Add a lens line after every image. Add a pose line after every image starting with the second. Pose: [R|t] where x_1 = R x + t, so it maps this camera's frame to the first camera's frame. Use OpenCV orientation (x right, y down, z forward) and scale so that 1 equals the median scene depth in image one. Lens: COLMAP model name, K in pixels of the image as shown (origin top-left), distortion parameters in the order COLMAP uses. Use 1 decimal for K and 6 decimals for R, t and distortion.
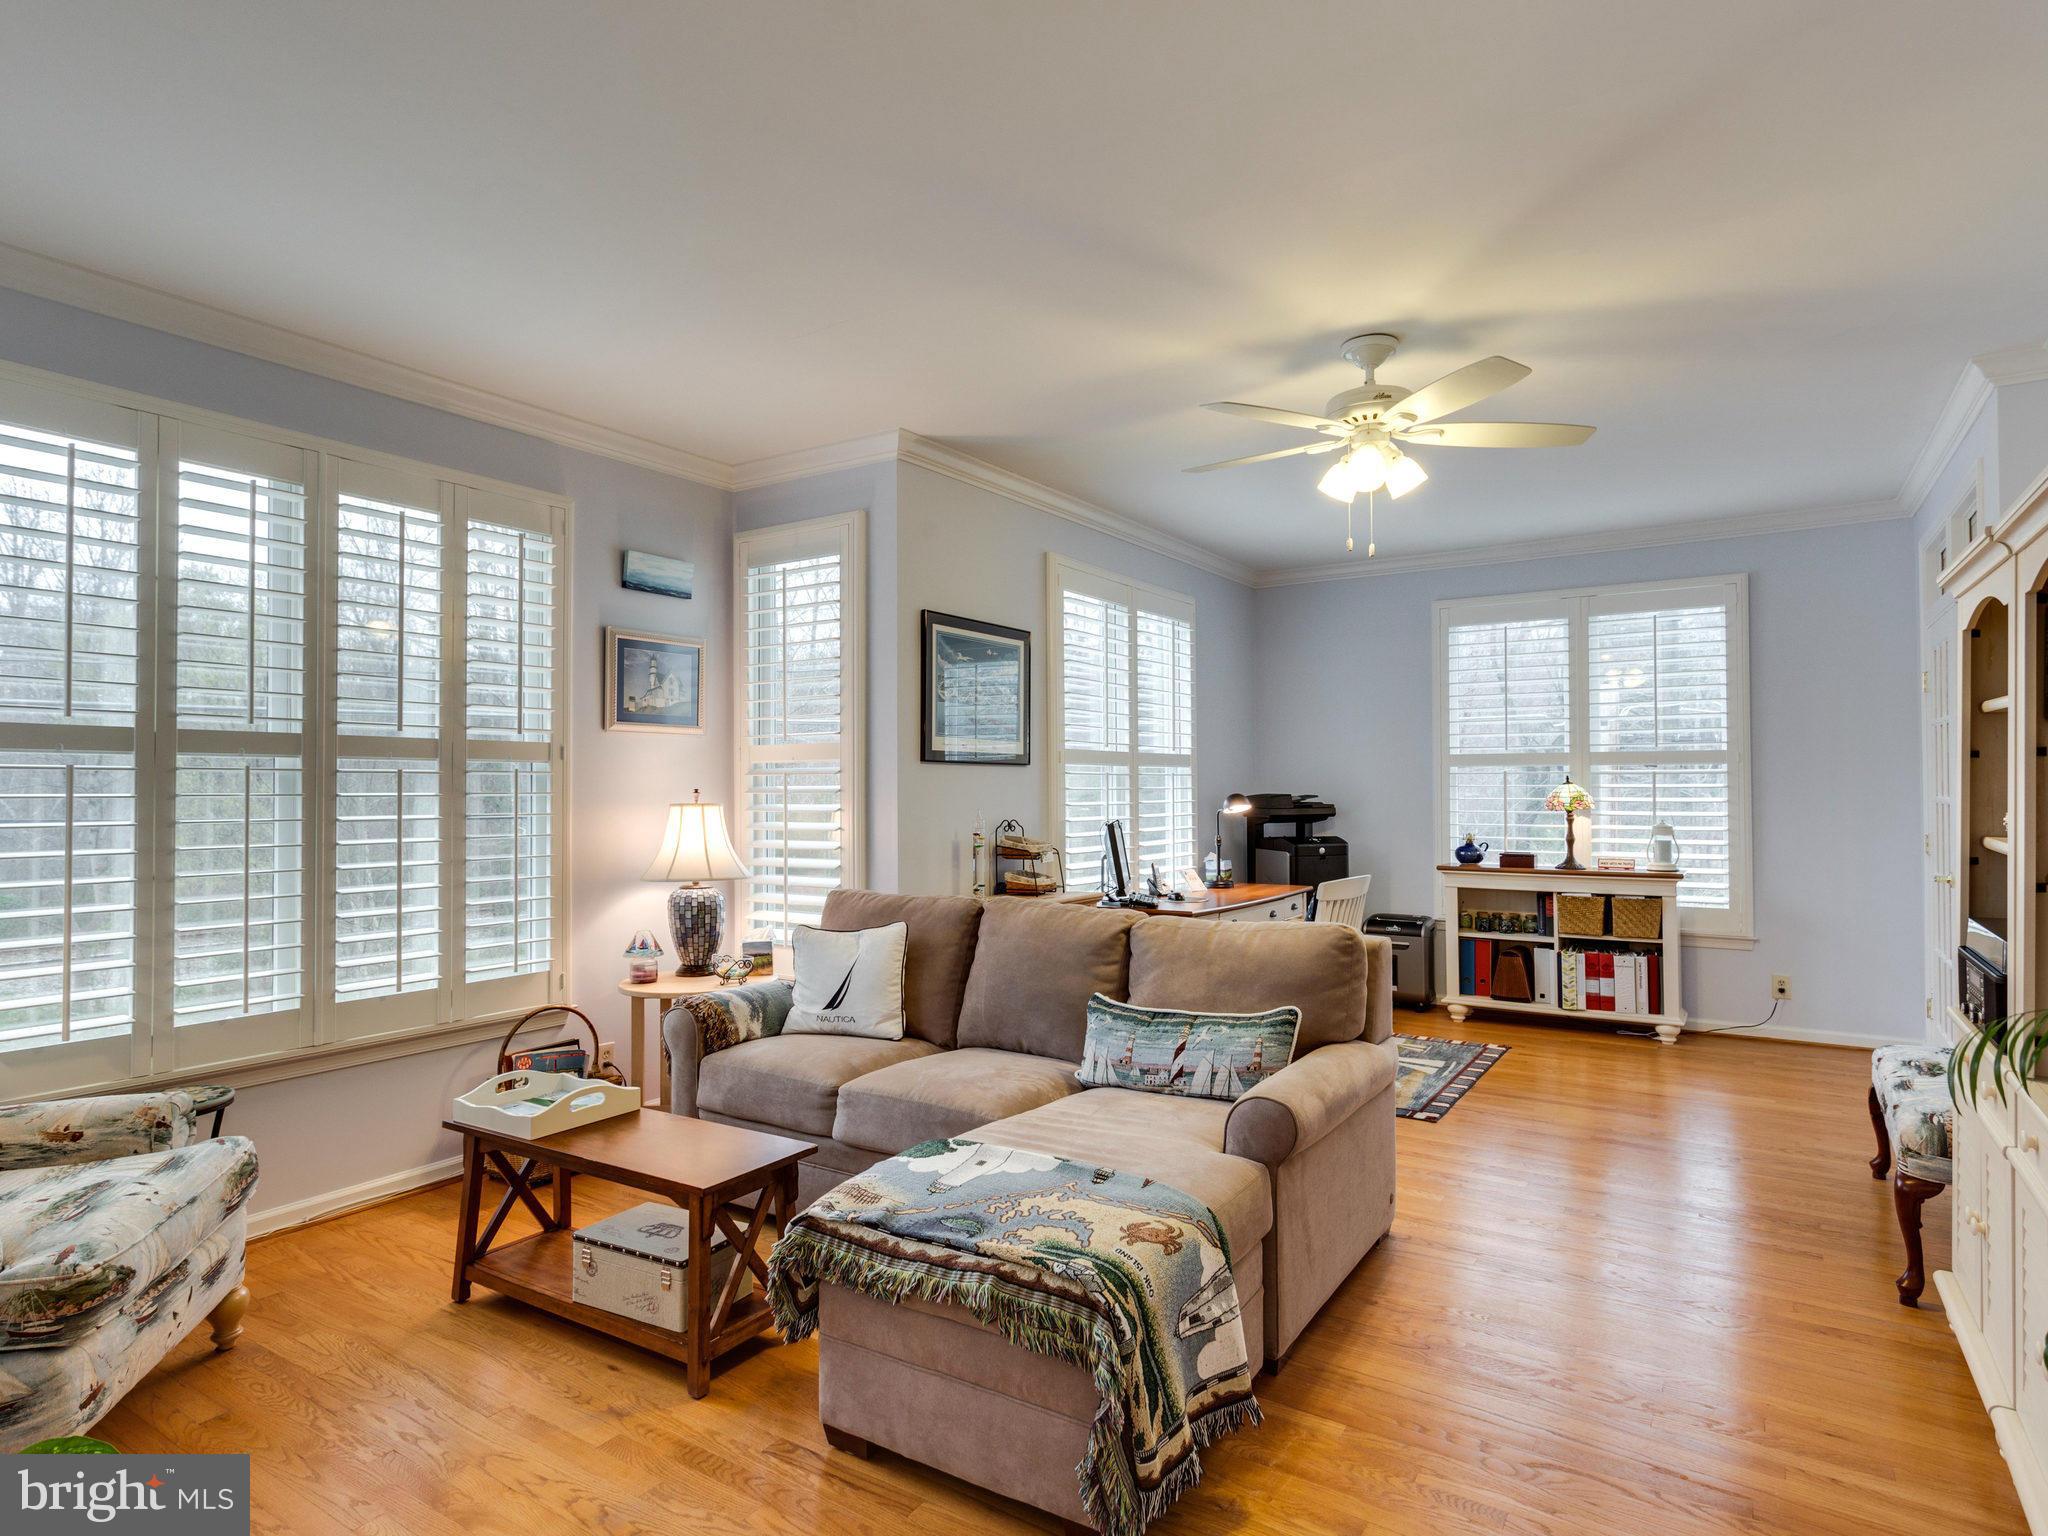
lens RADIAL K [[1128.0, 0, 1024.0], [0, 1128.0, 768.0], [0, 0, 1]] dist [0.004166, 0.001712]
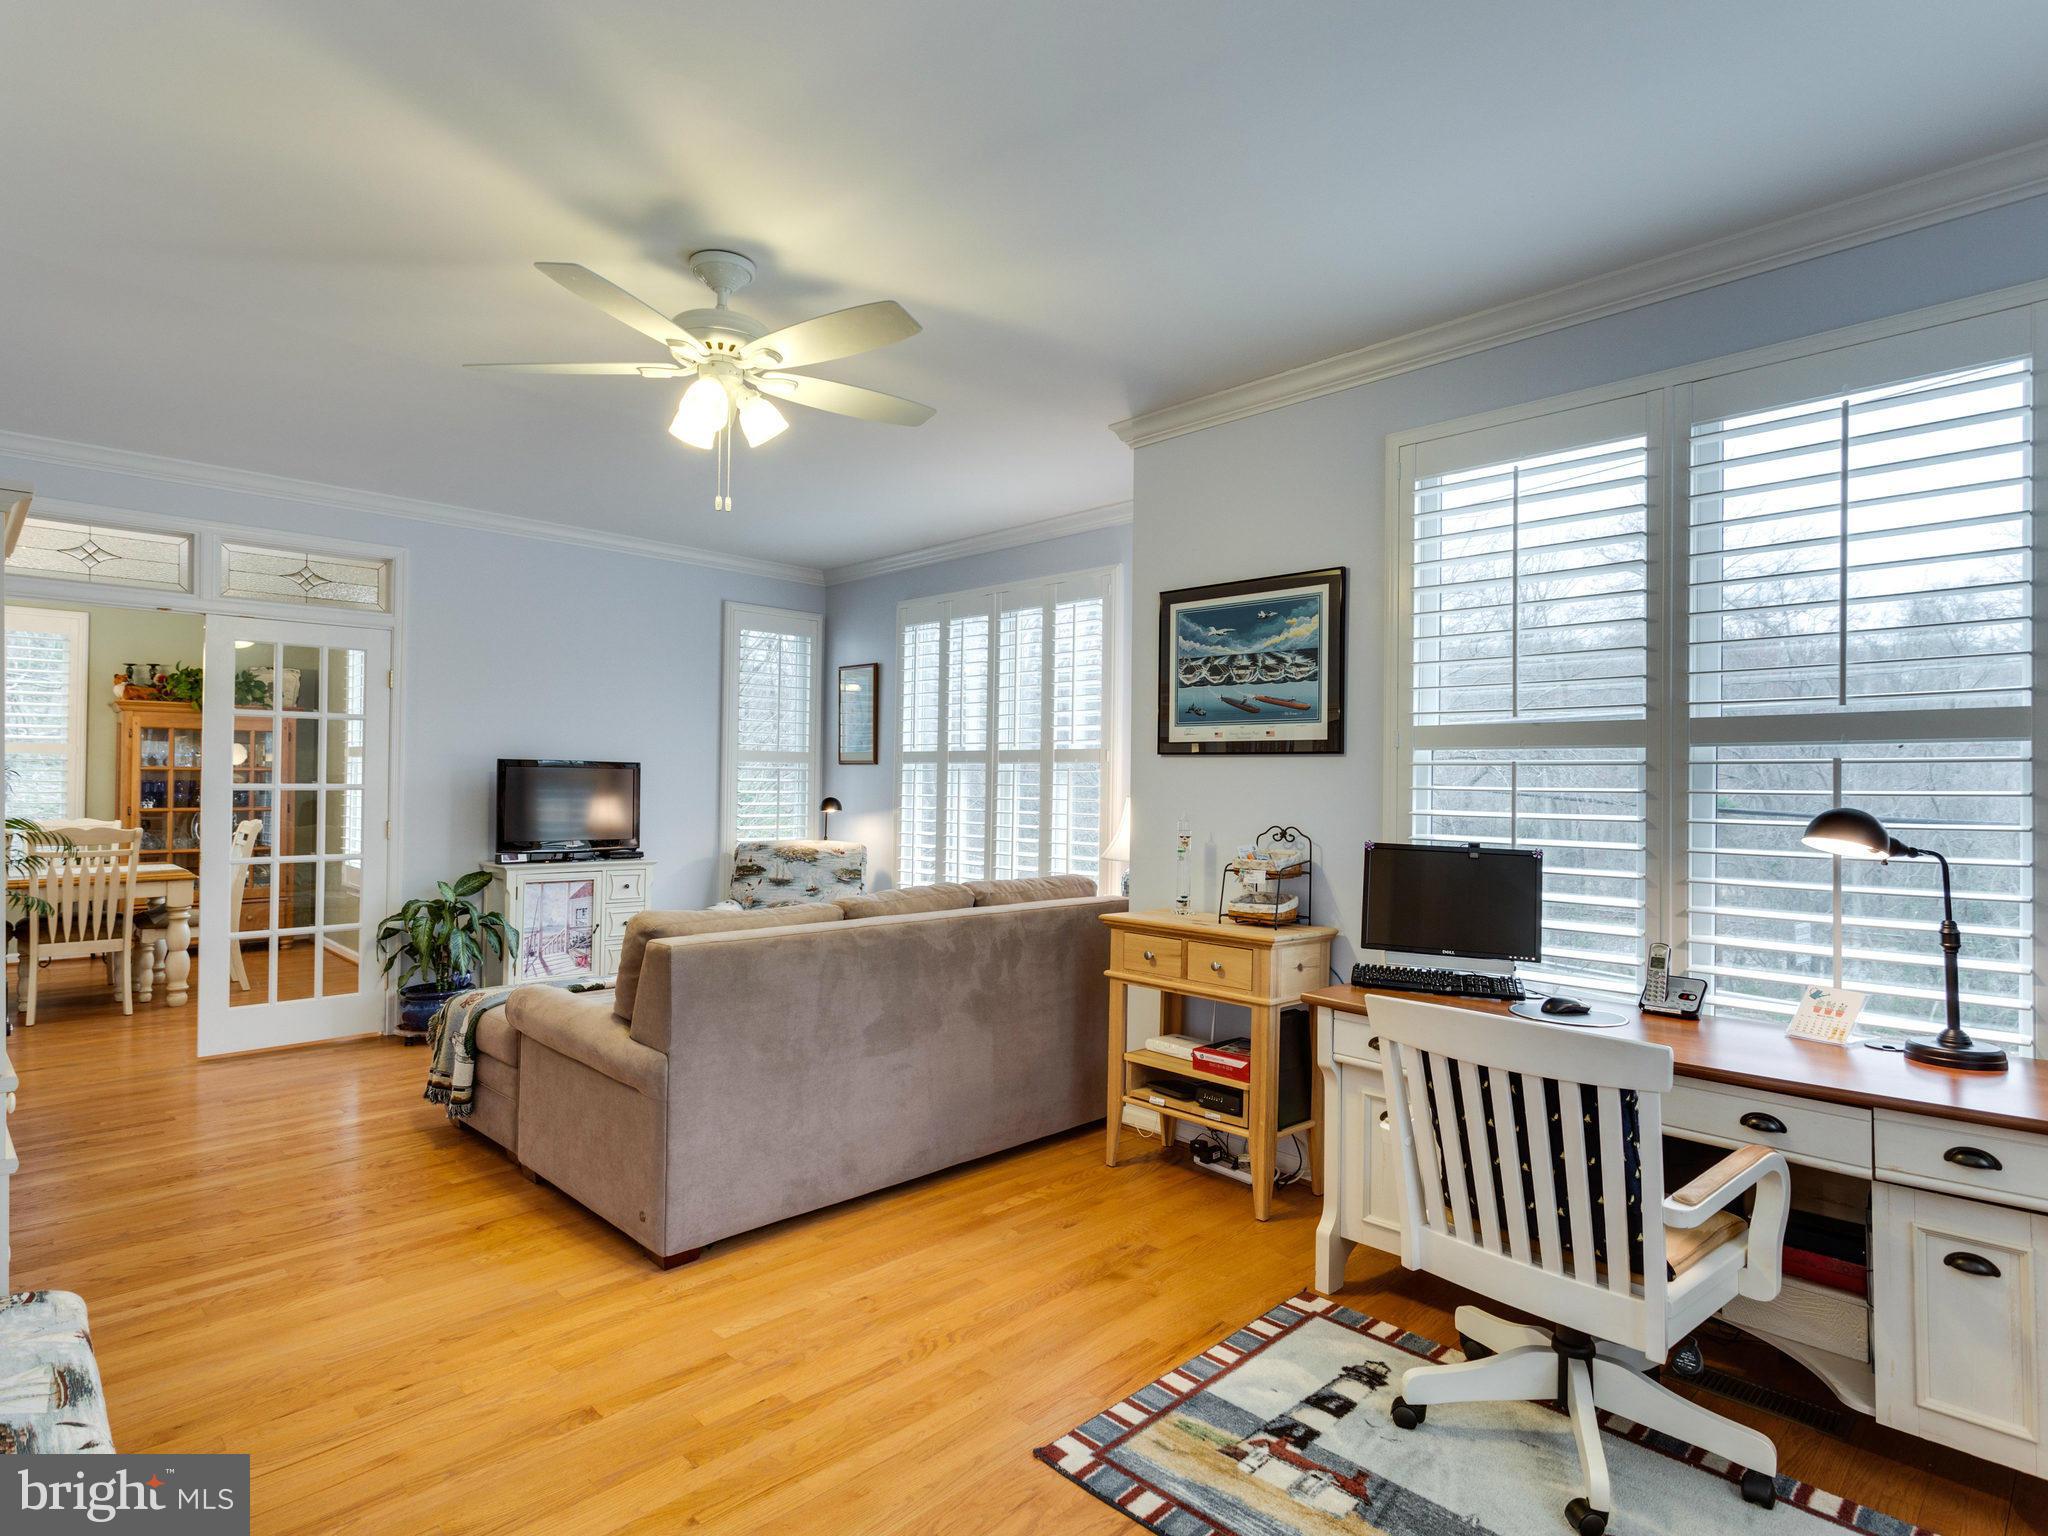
lens RADIAL K [[1125.3, 0, 1024.0], [0, 1125.3, 768.0], [0, 0, 1]] dist [-0.004531, 0.001221]
pose [[-0.224262, -0.000696, -0.974529, 0.606128], [0.021843, 0.999745, -0.005741, 0.005095], [0.974284, -0.022574, -0.224189, 0.788167]]
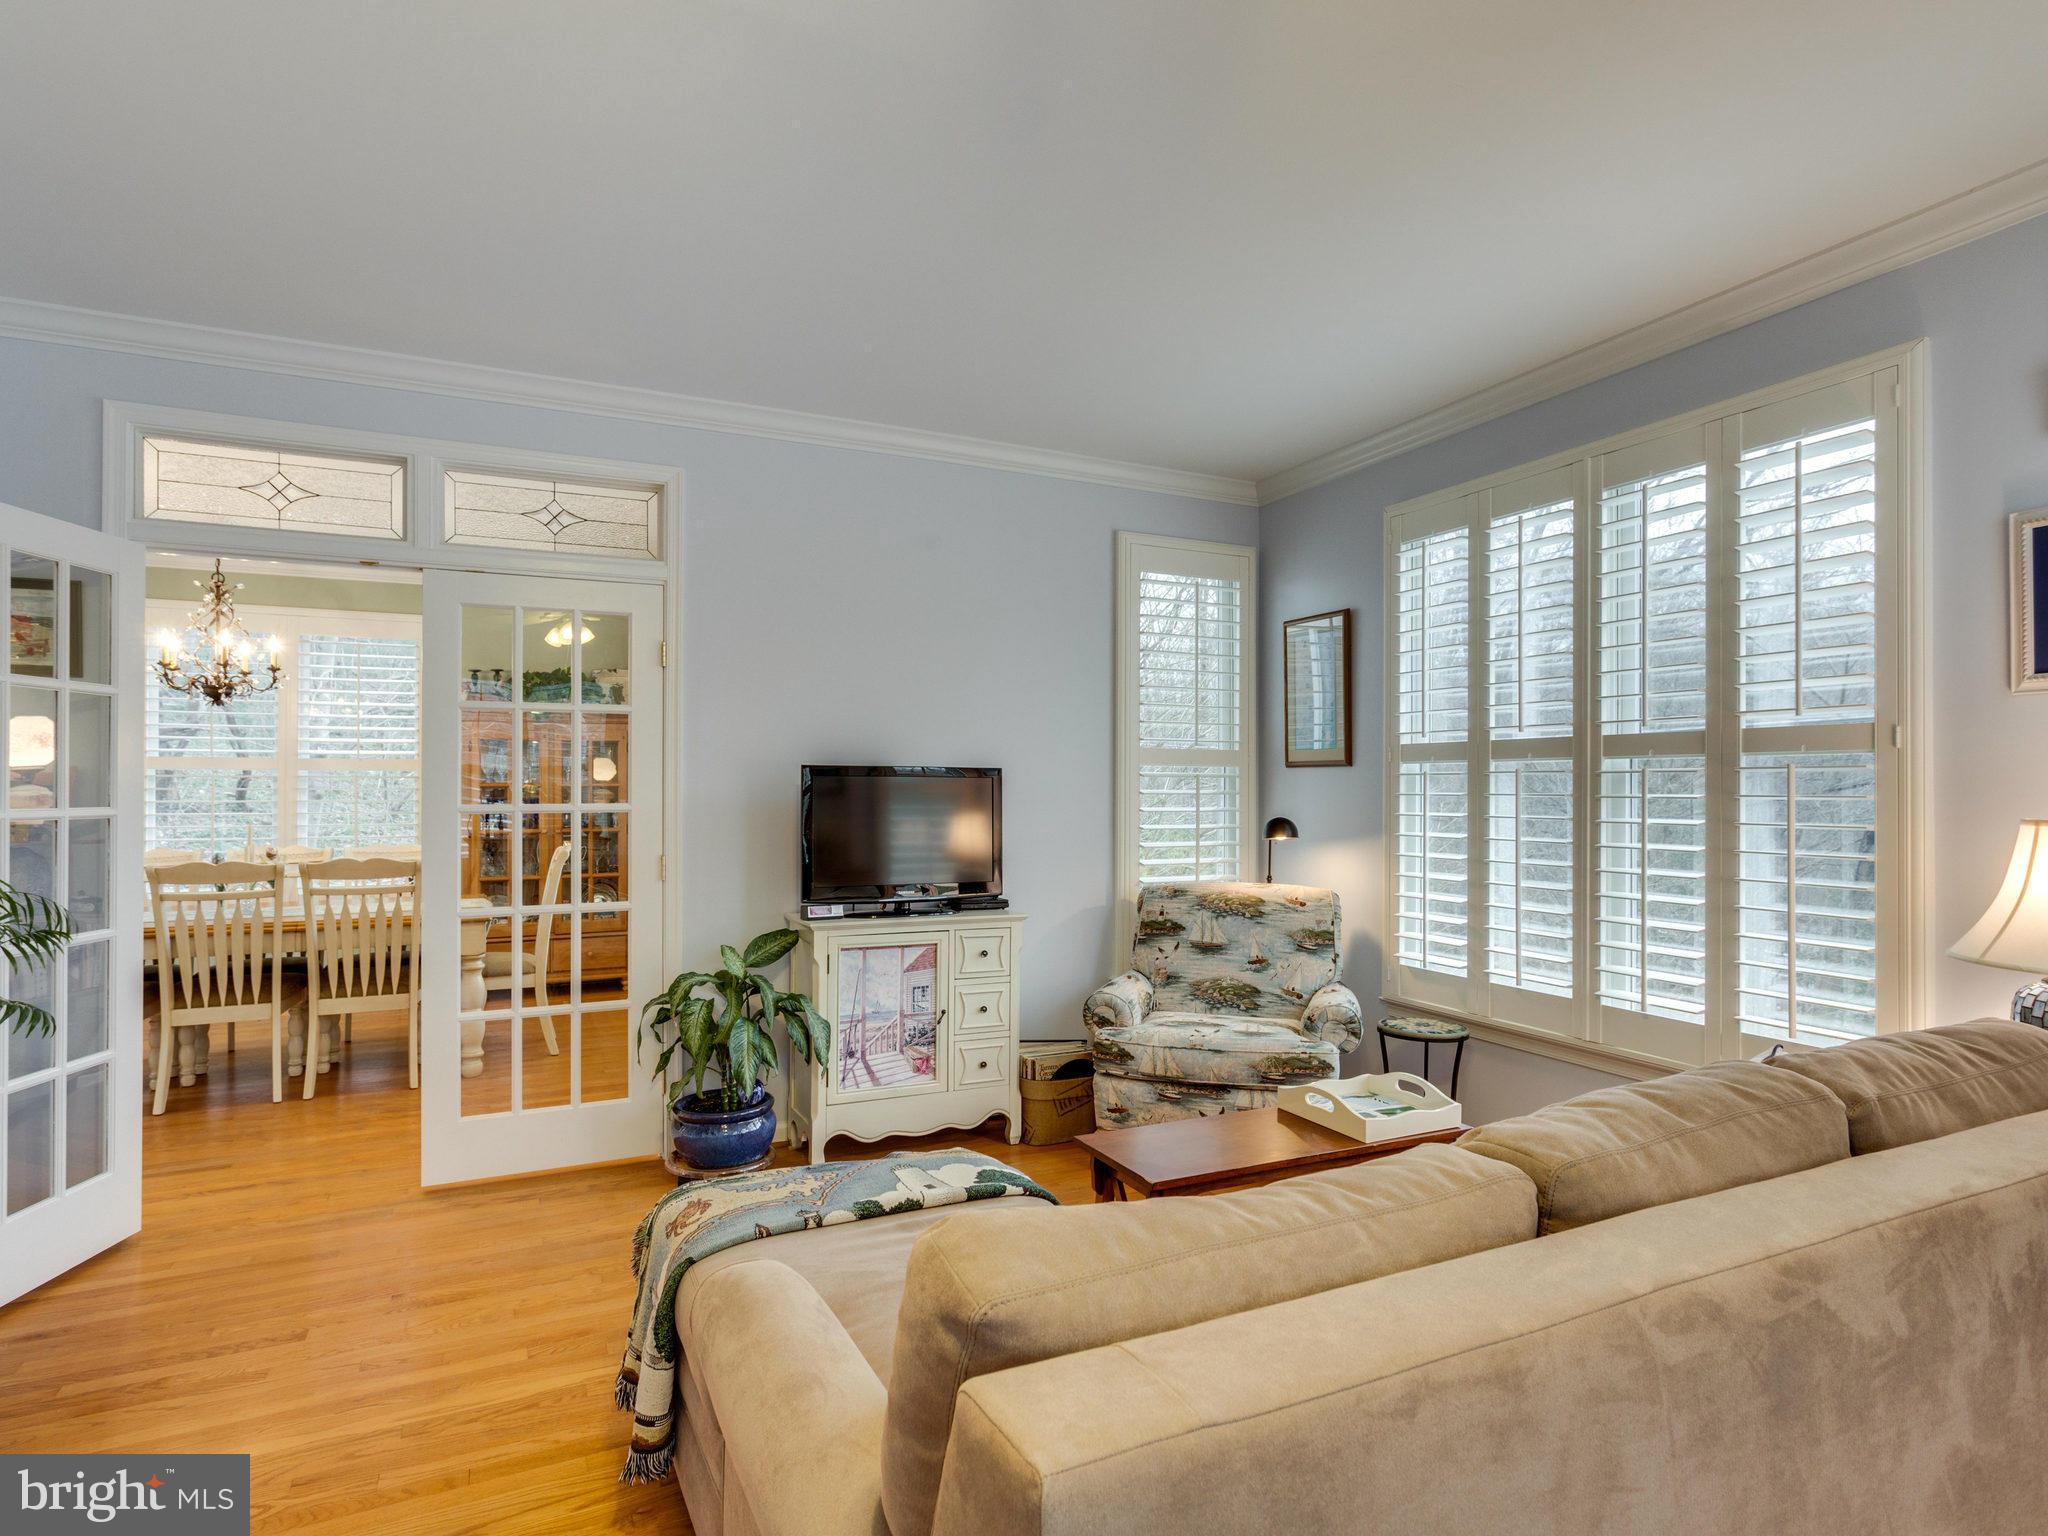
lens RADIAL K [[1187.6, 0, 1024.0], [0, 1187.6, 768.0], [0, 0, 1]] dist [0.002474, 0.000154]
pose [[-0.523123, -0.001983, -0.852255, 0.303512], [0.032429, 0.999227, -0.022231, 0.003408], [0.851640, -0.039267, -0.522654, 0.612570]]
